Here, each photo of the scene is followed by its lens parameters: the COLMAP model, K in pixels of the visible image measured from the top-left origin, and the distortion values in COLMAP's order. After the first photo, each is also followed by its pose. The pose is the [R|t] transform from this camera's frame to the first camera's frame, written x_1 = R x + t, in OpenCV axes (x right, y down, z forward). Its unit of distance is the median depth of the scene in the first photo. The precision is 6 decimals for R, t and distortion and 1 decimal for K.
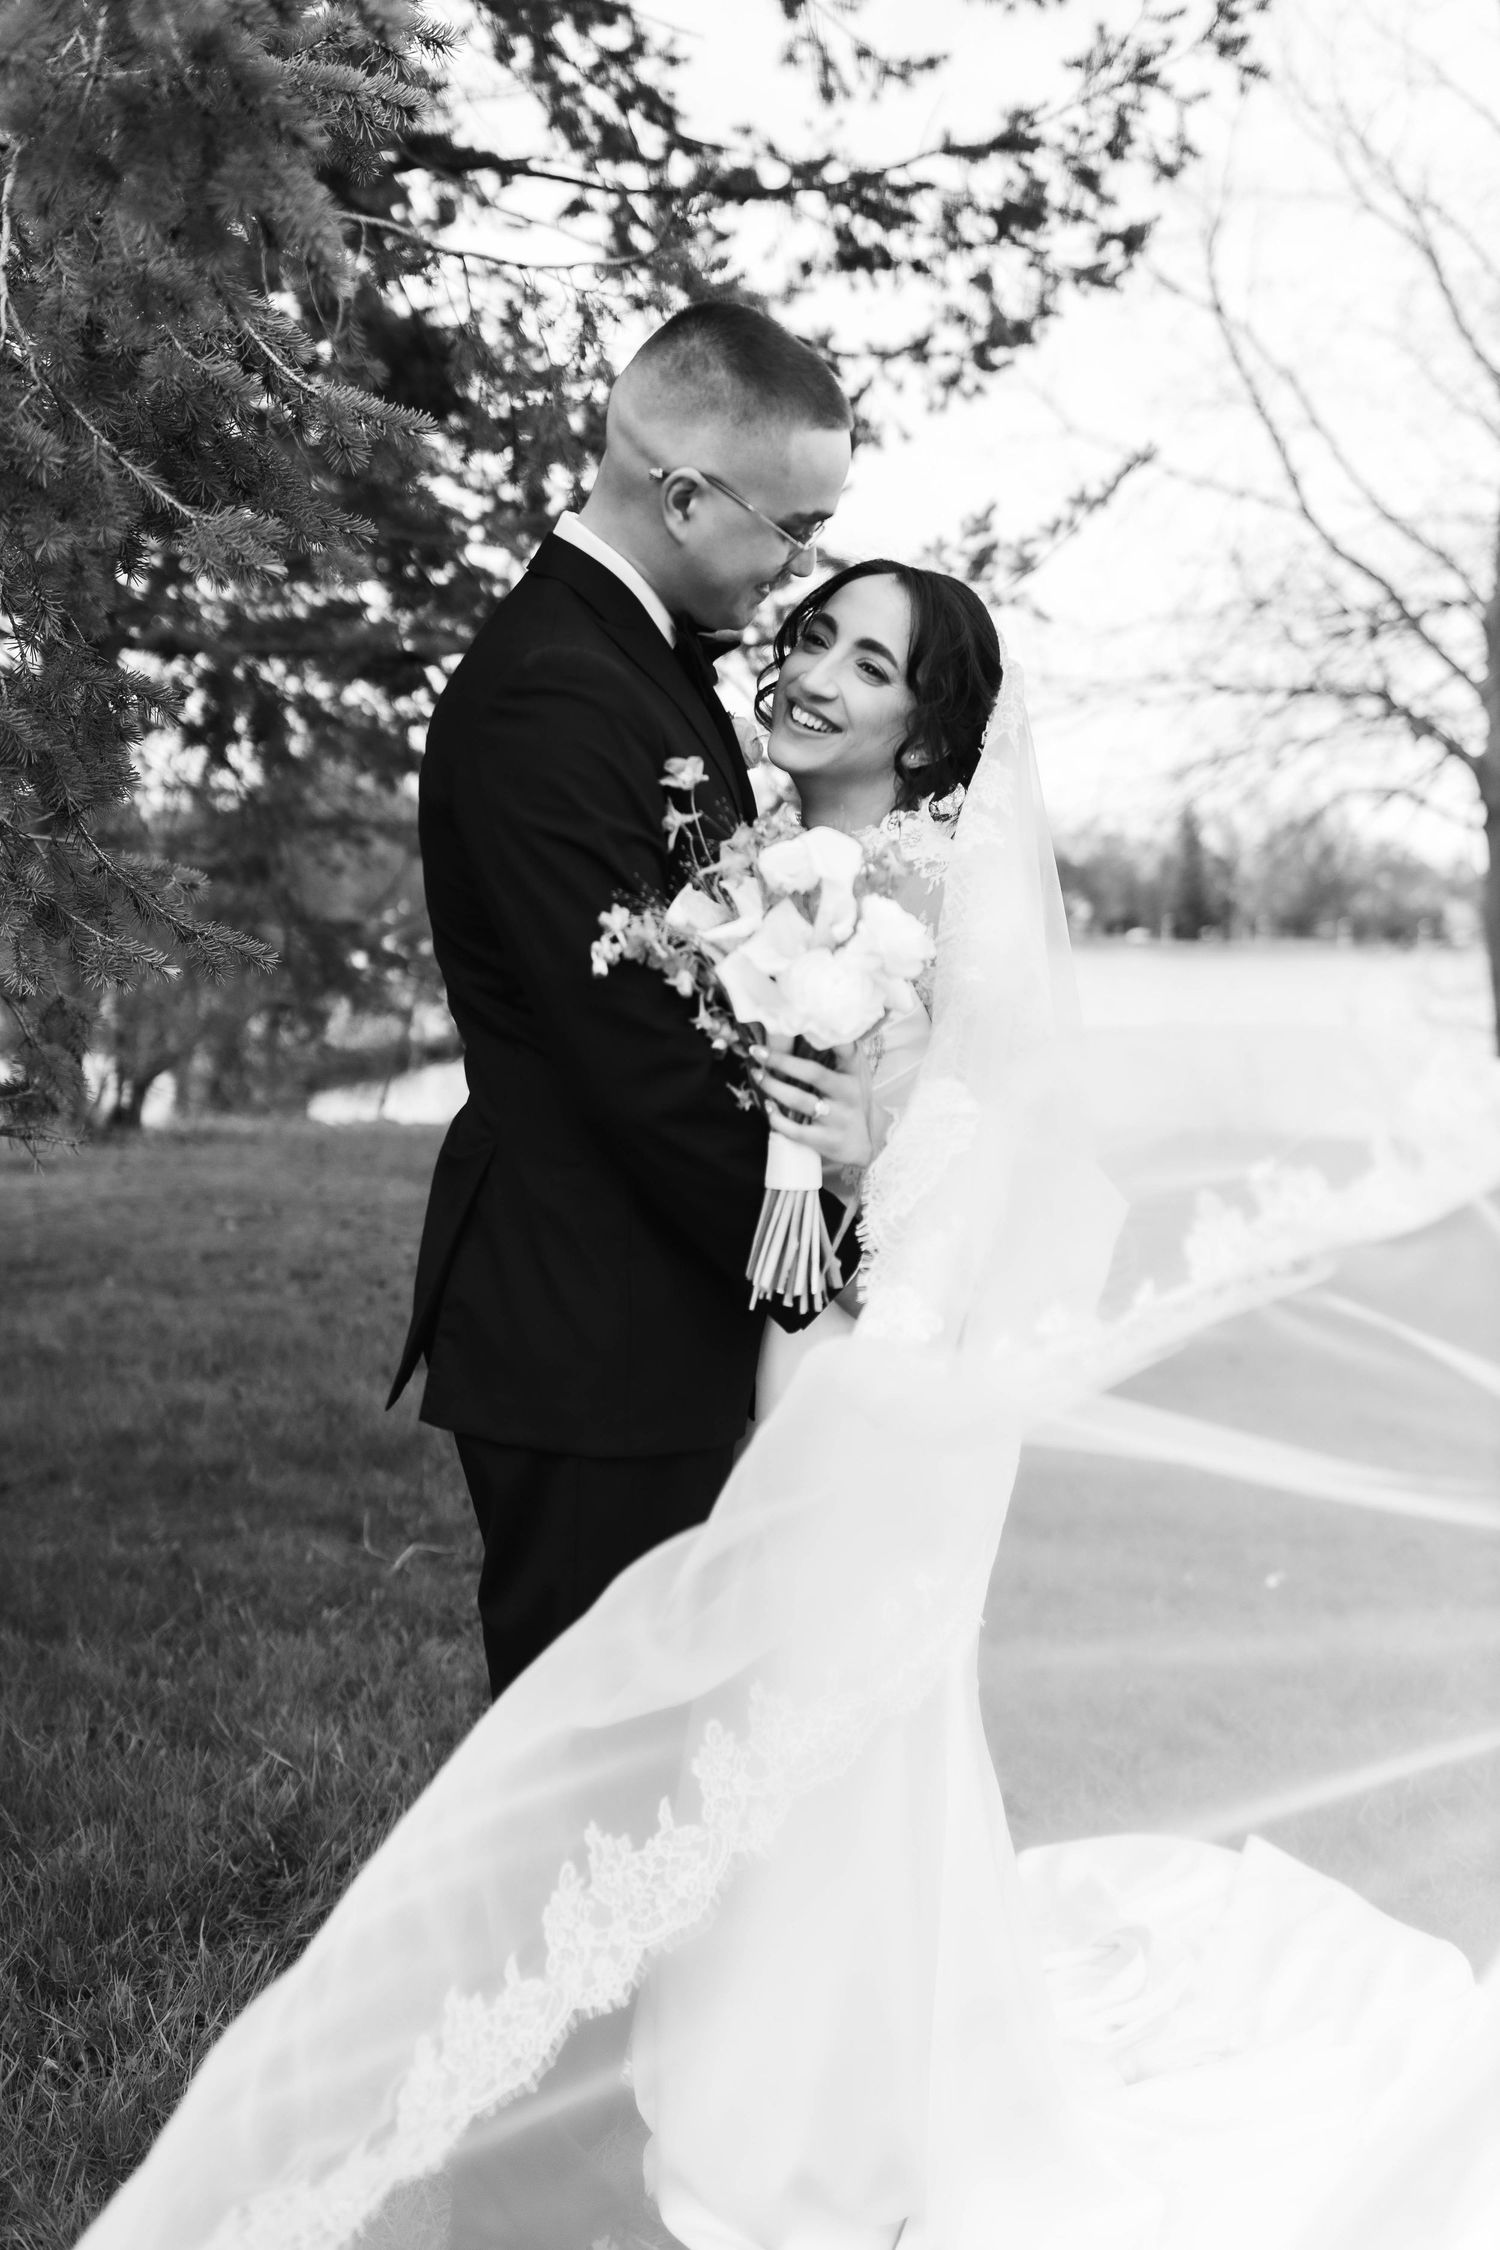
lens RADIAL K [[2272.7, 0, 688.7], [0, 2272.7, 1117.5], [0, 0, 1]] dist [-0.009128, -0.016404]
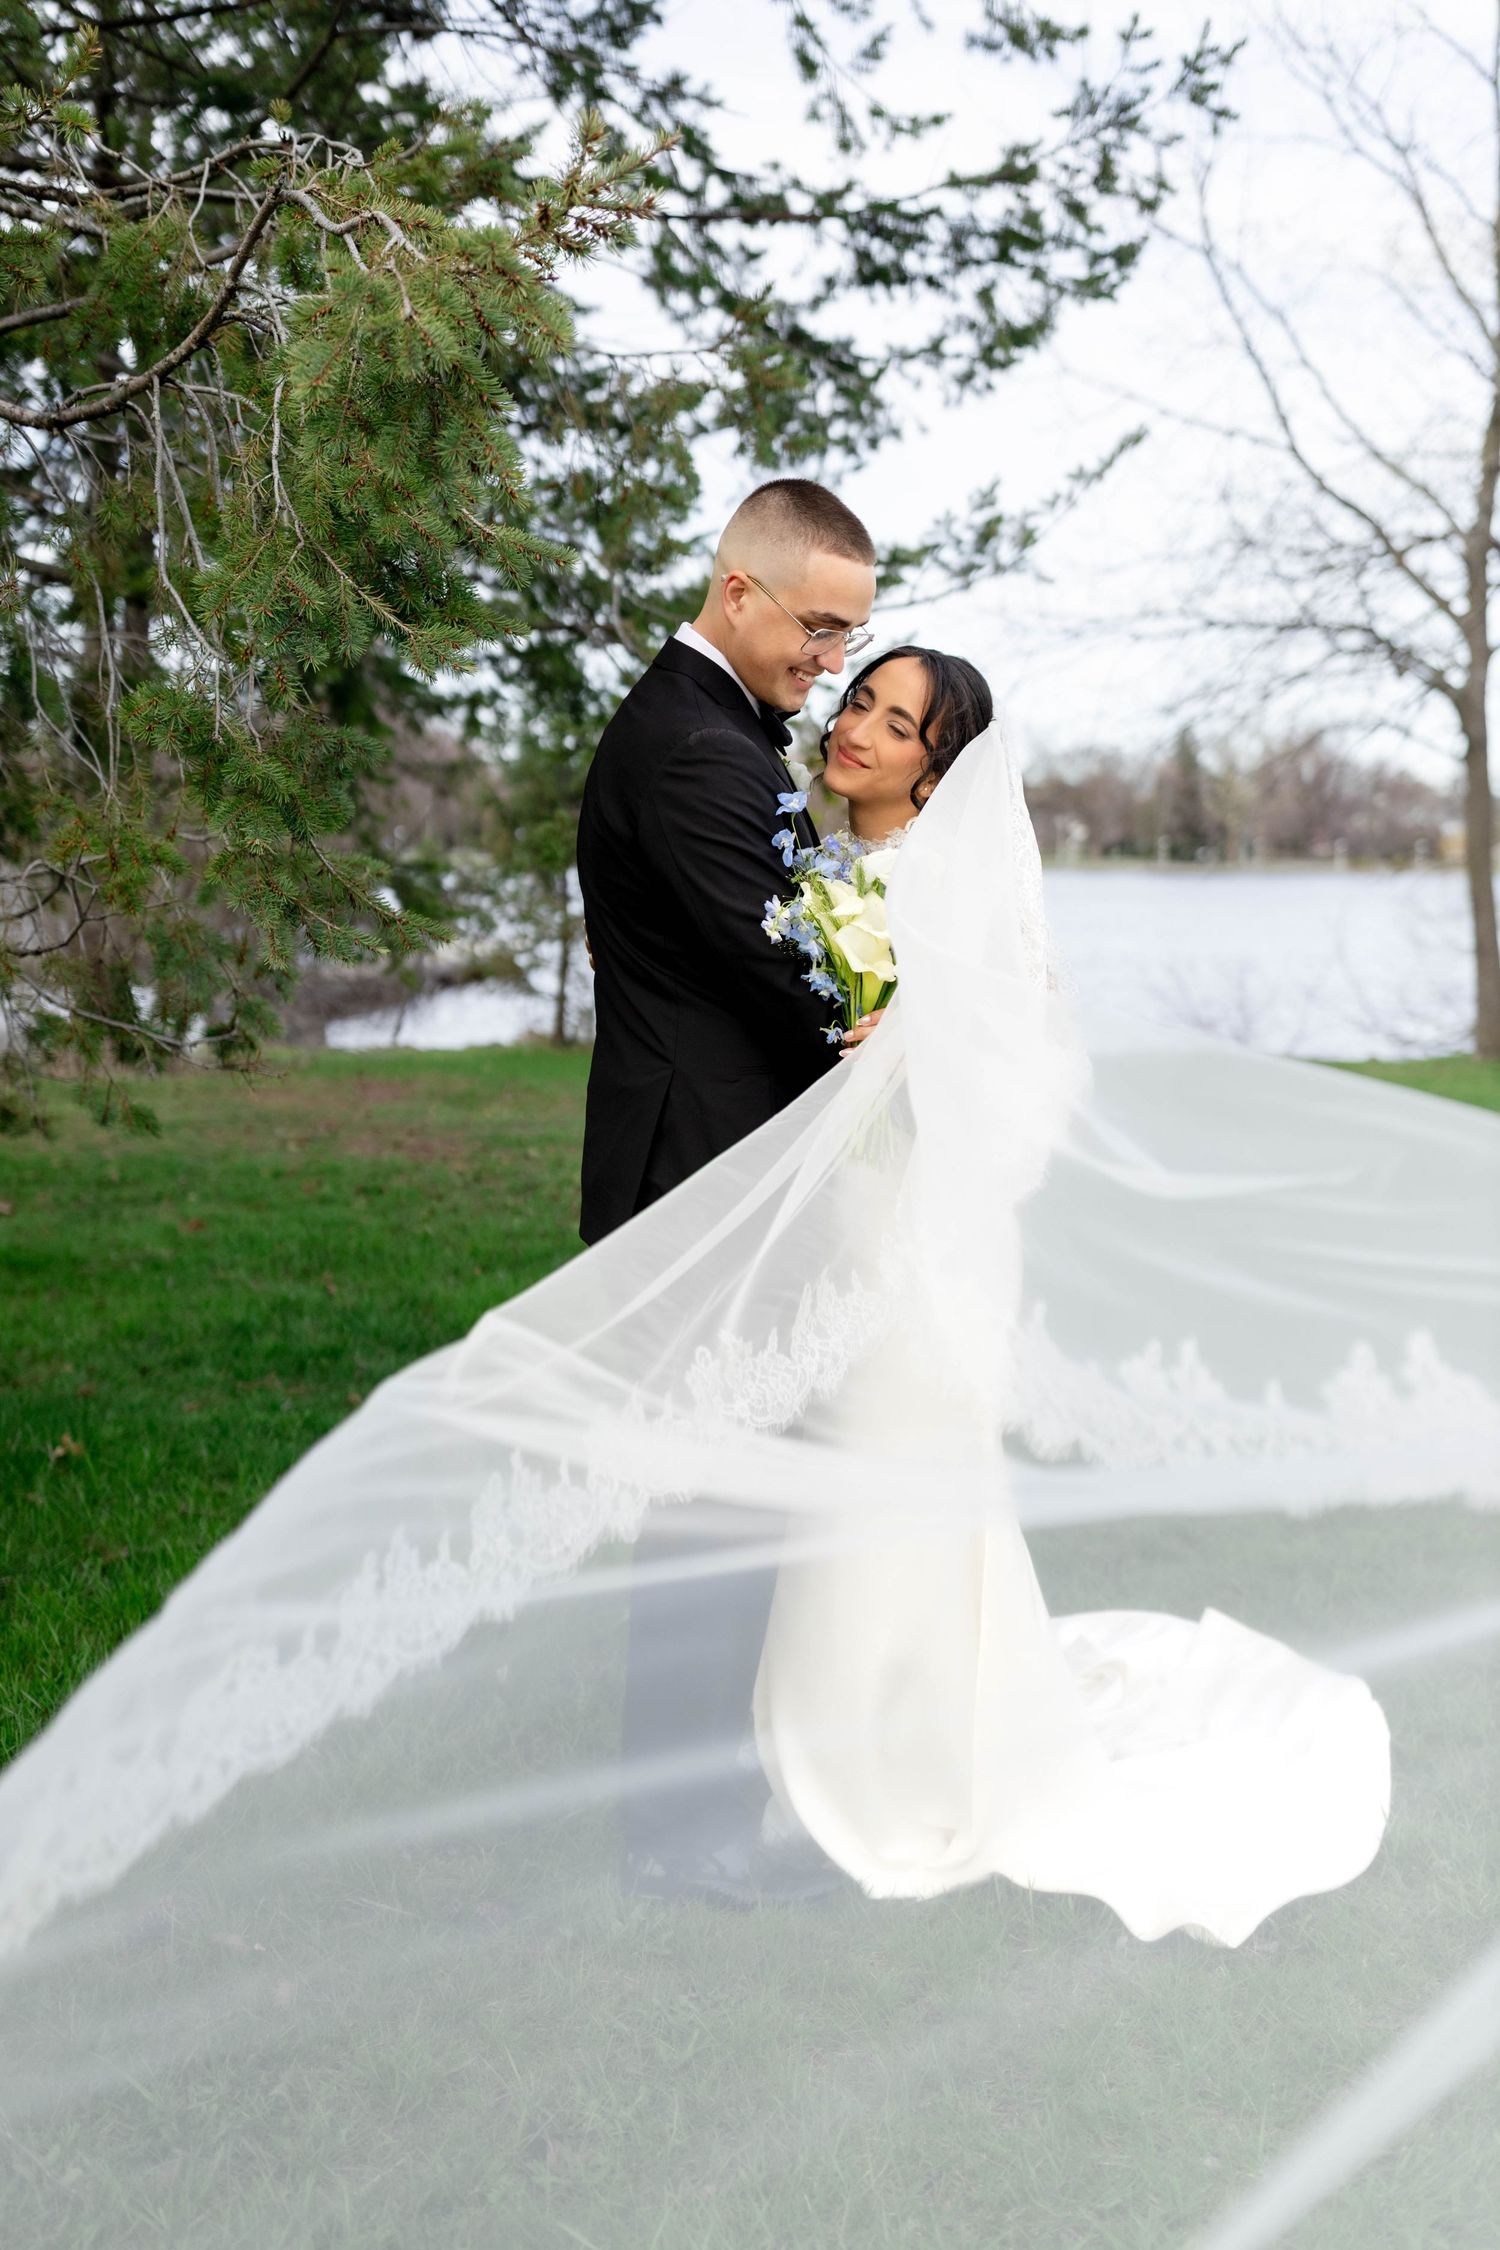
lens RADIAL K [[2306.8, 0, 750.0], [0, 2306.8, 1125.0], [0, 0, 1]] dist [0.006612, -0.227479]
pose [[0.999547, -0.004681, 0.029718, -0.016016], [0.003593, 0.999326, 0.036532, -0.001980], [-0.029869, -0.036409, 0.998890, -0.104948]]
